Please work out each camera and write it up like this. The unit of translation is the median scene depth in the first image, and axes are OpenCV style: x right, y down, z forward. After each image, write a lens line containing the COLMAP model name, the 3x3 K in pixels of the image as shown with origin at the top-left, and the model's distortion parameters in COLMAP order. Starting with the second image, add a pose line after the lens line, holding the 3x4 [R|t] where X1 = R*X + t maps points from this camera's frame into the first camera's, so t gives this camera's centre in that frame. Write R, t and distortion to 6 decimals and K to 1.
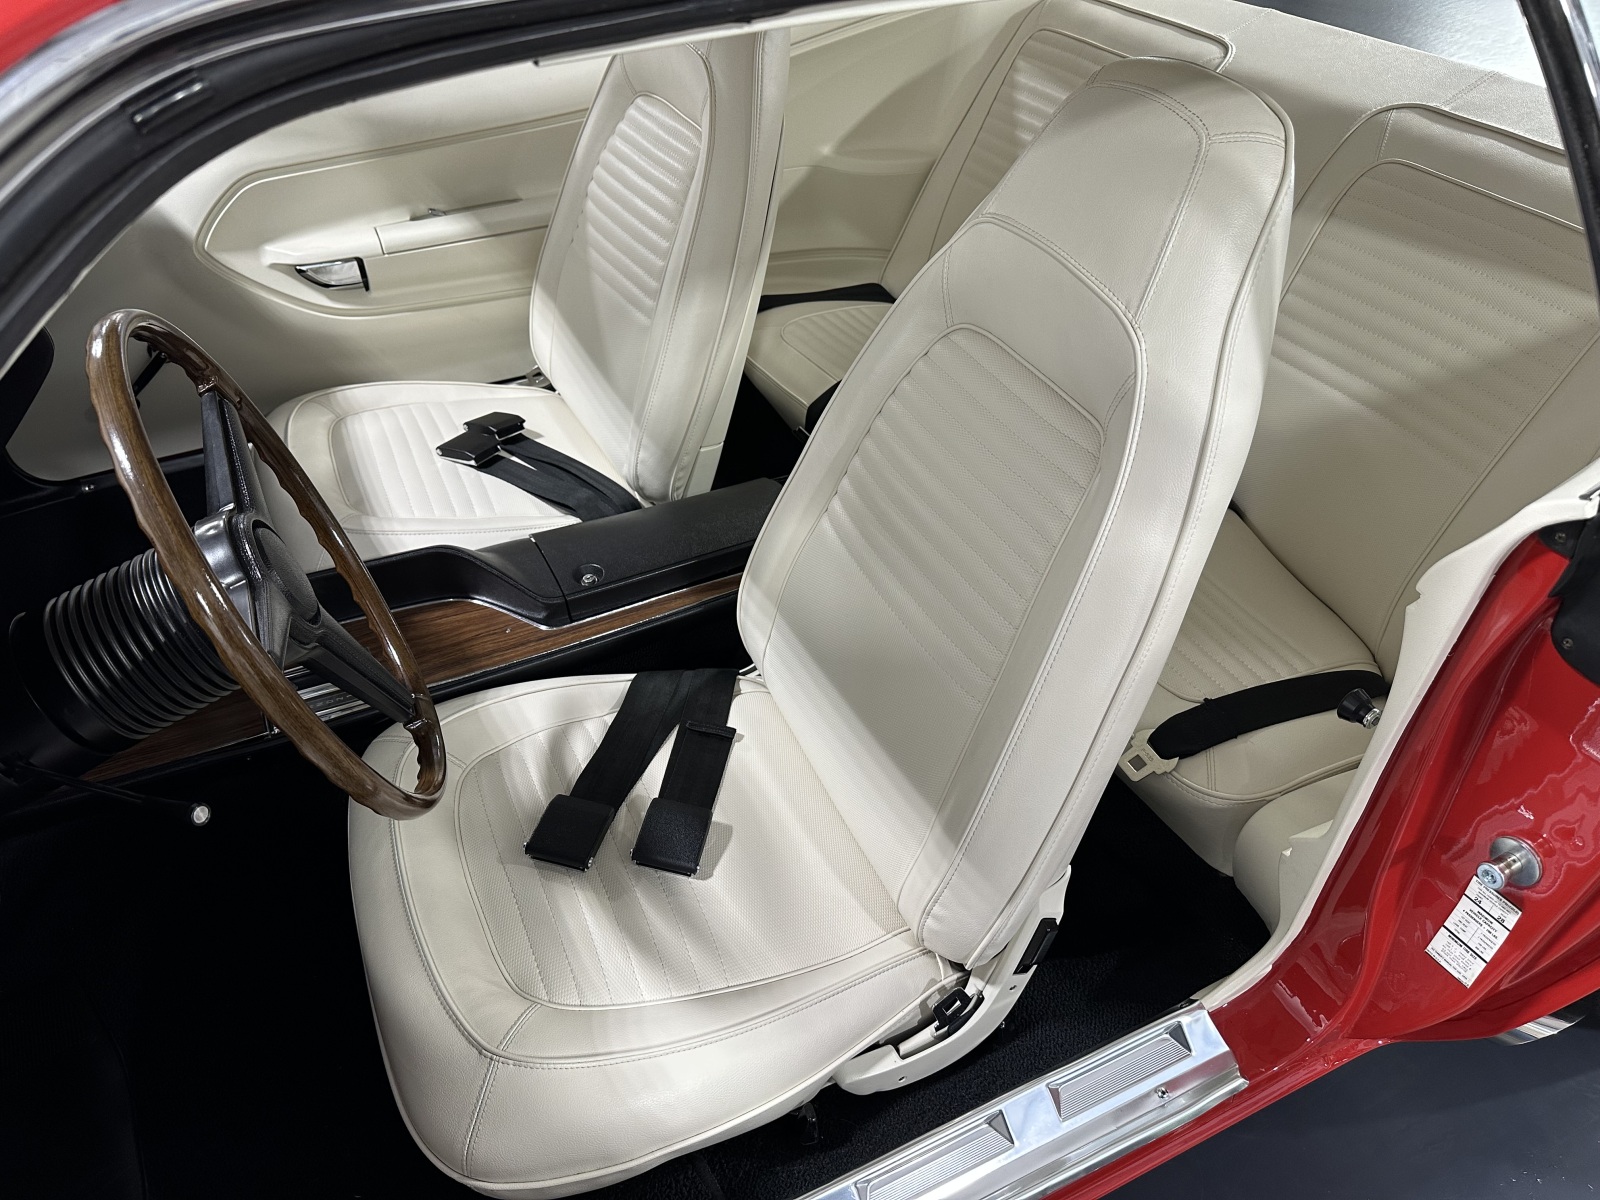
lens RADIAL K [[1117.8, 0, 785.0], [0, 1117.8, 599.0], [0, 0, 1]] dist [0.021127, -0.022715]
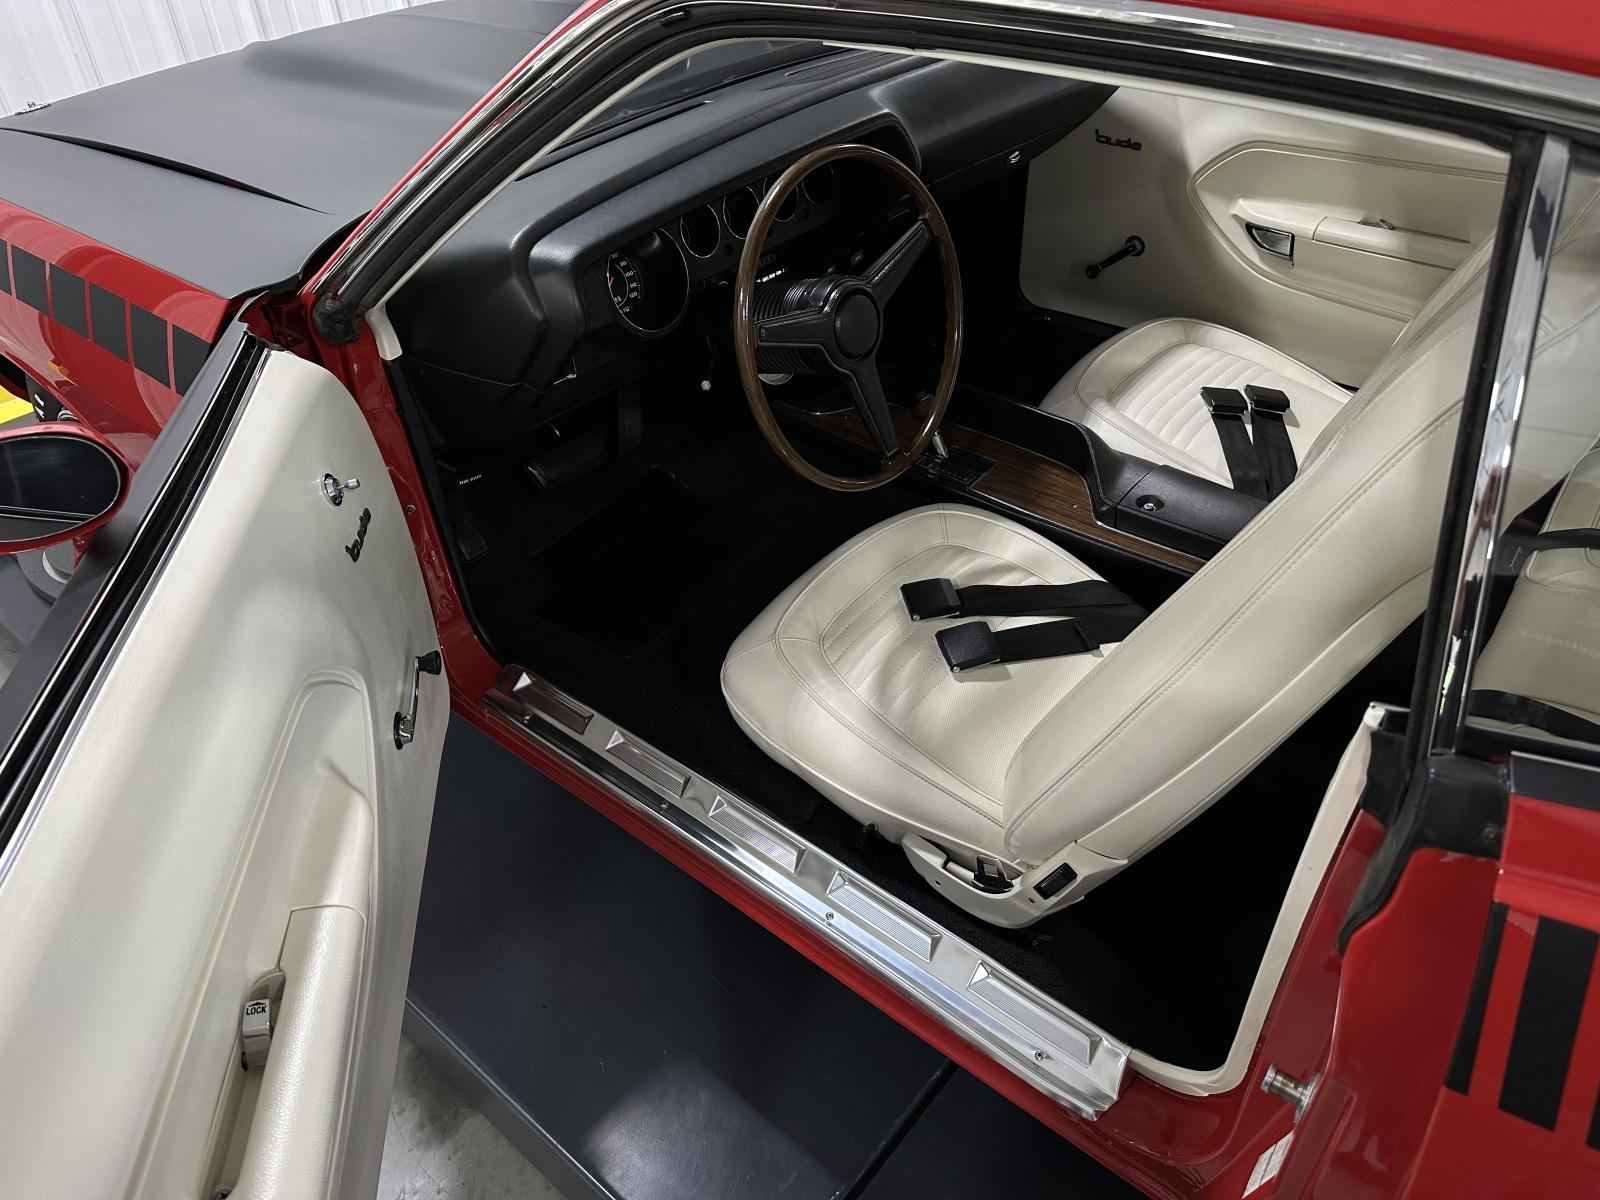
lens RADIAL K [[1117.8, 0, 806.7], [0, 1117.8, 596.1], [0, 0, 1]] dist [0.021127, -0.022715]
pose [[0.426826, 0.567721, -0.703927, 0.529965], [-0.551113, 0.780444, 0.295265, -0.091335], [0.717004, 0.261916, 0.645992, -0.024589]]
